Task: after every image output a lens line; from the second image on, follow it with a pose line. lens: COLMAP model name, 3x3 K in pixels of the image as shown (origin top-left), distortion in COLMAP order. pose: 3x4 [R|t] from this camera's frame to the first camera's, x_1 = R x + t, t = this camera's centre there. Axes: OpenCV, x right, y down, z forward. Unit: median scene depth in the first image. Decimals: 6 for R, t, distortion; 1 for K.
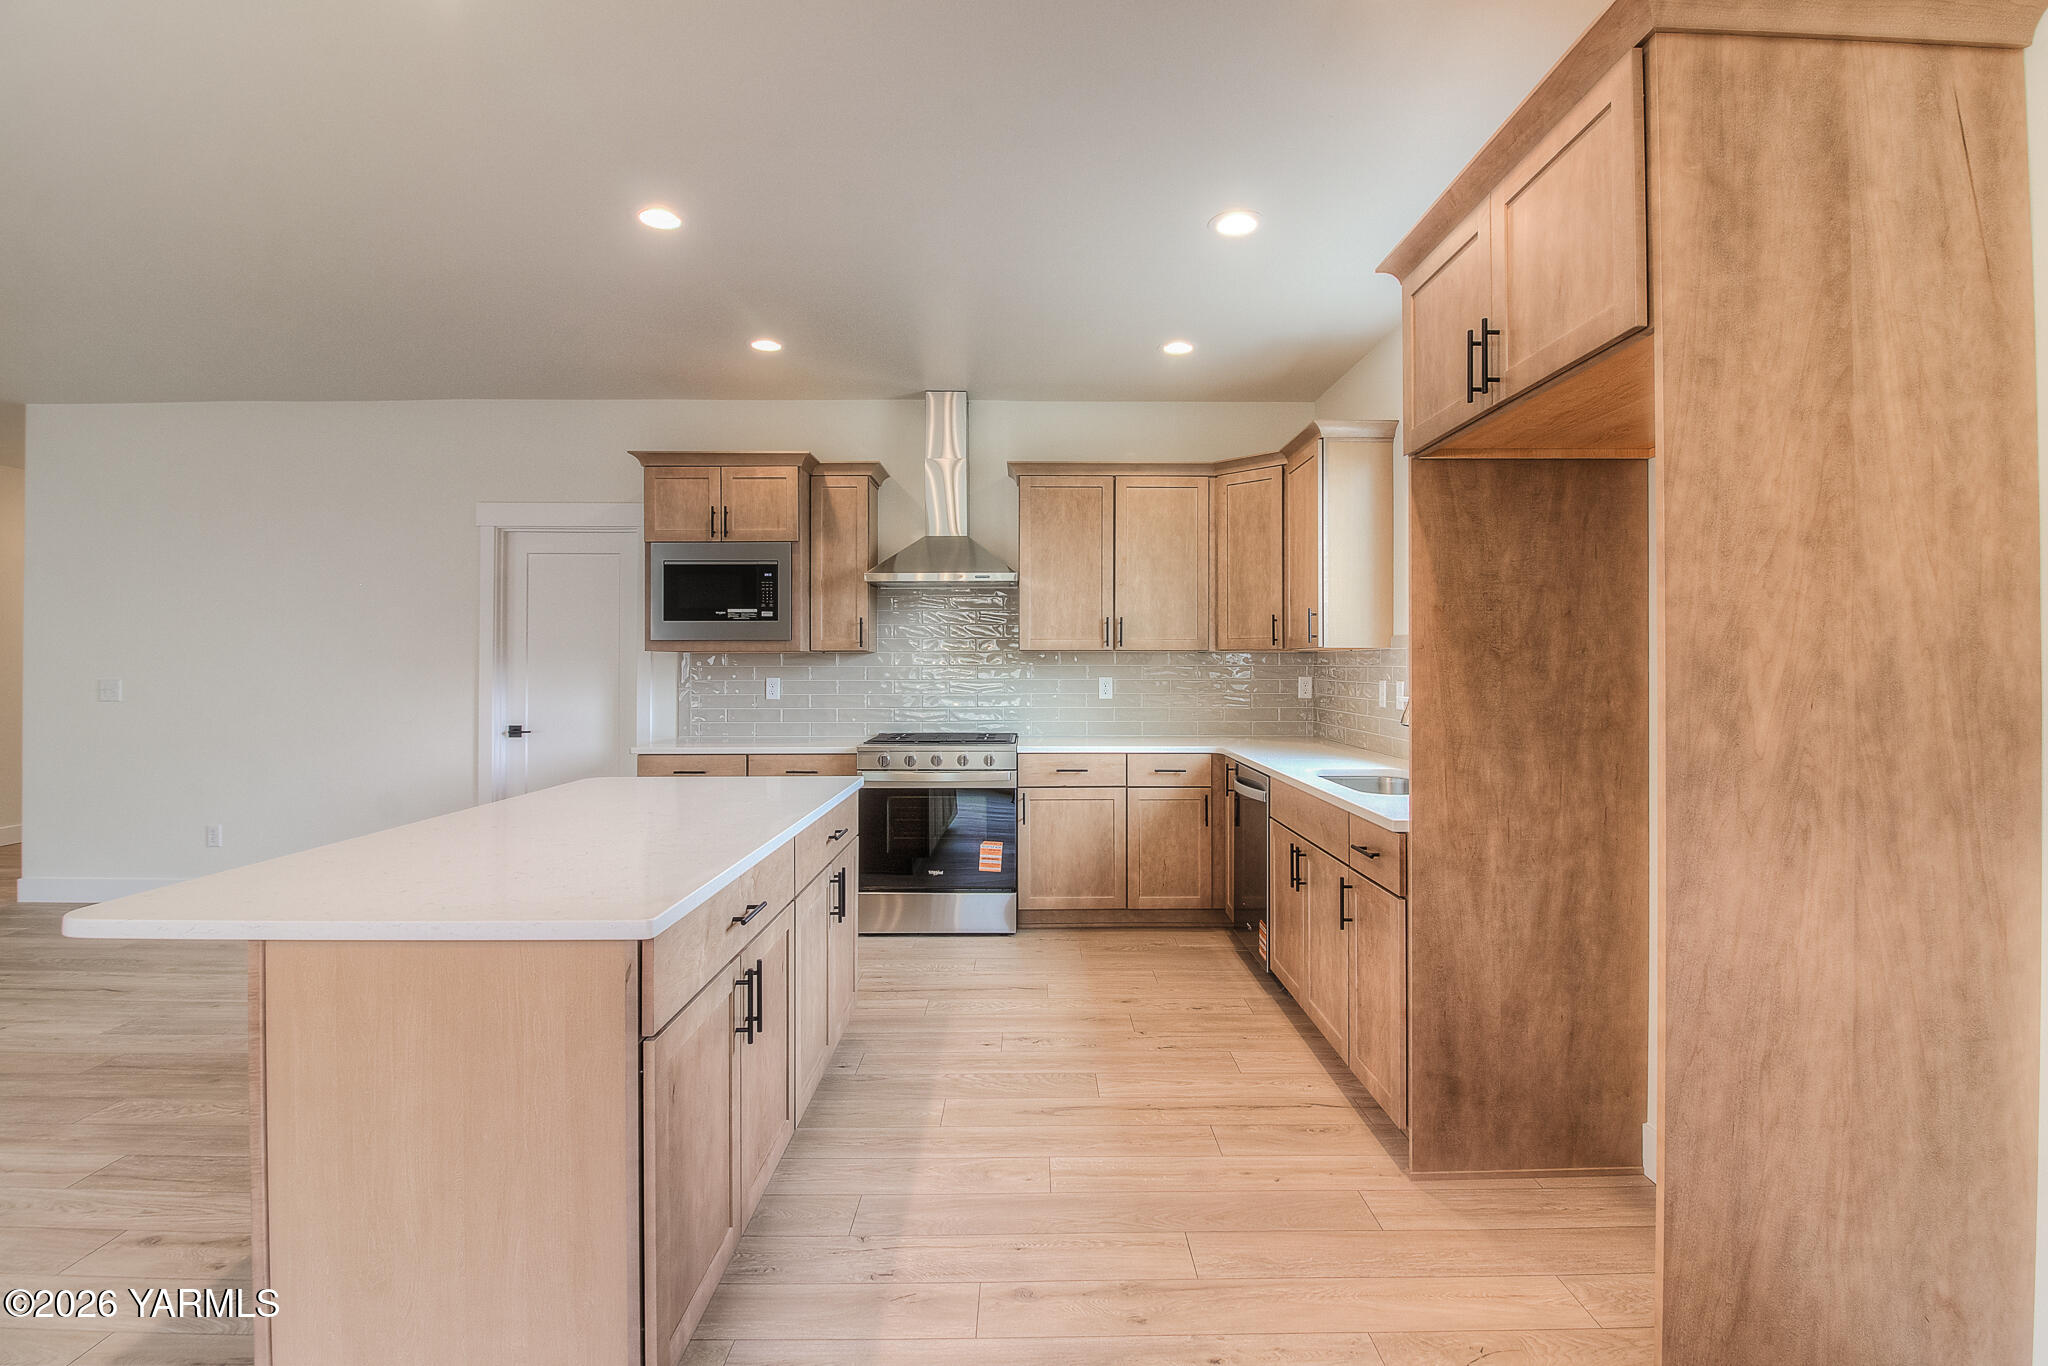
lens RADIAL K [[959.1, 0, 1046.9], [0, 959.1, 652.4], [0, 0, 1]] dist [-0.012995, -0.004901]
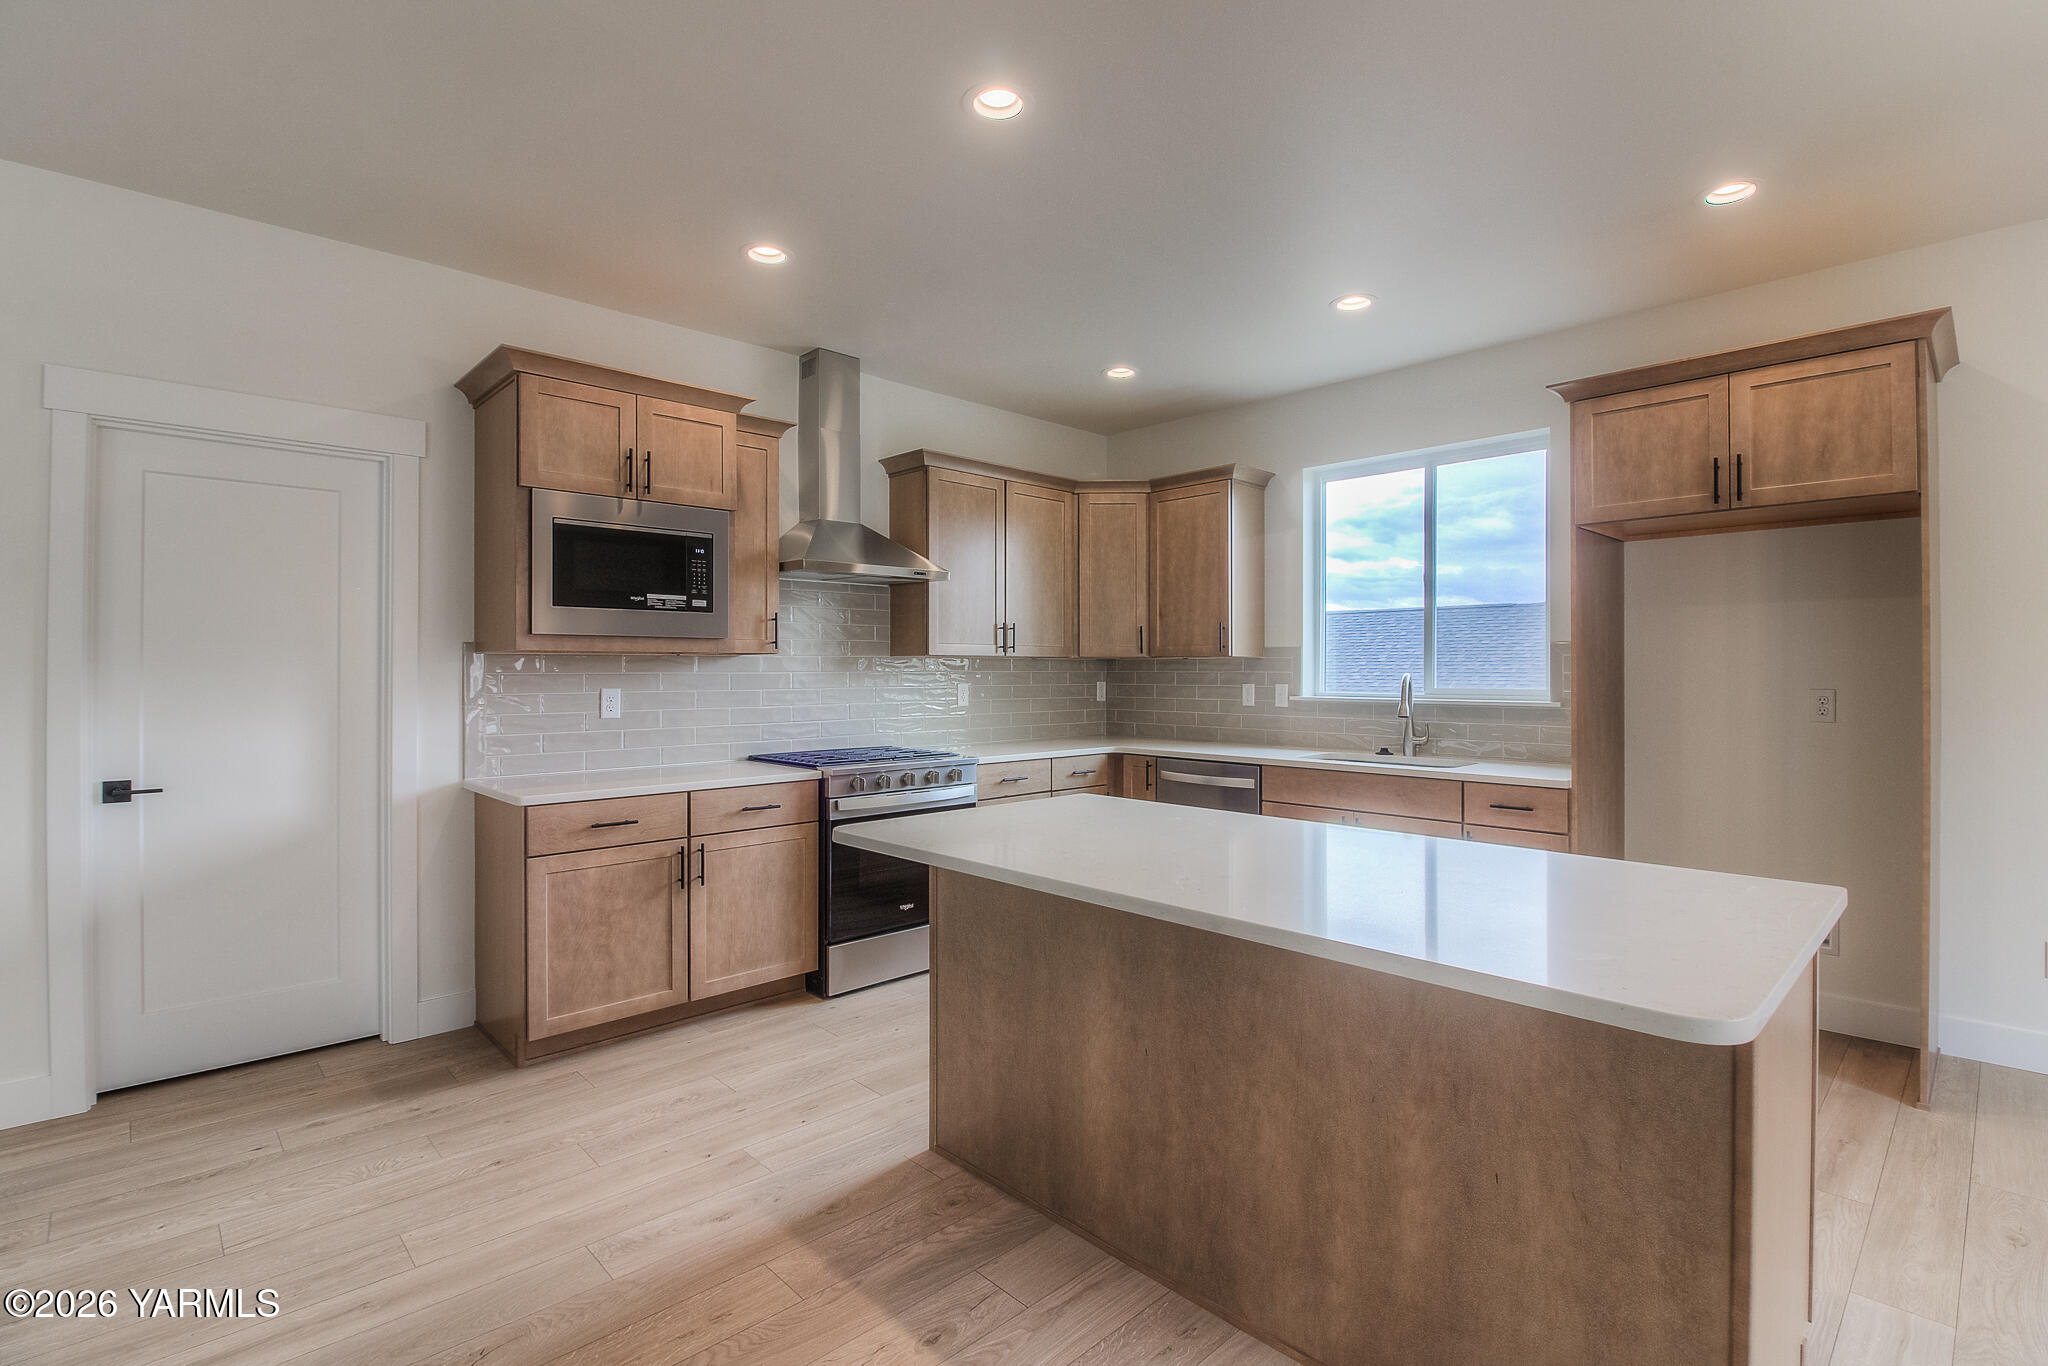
lens RADIAL K [[959.1, 0, 1031.8], [0, 959.1, 668.5], [0, 0, 1]] dist [-0.012995, -0.004901]
pose [[0.723592, 0.002473, 0.690224, -0.619861], [-0.010748, 0.999913, 0.007686, 0.002215], [-0.690144, -0.012980, 0.723555, 0.276416]]
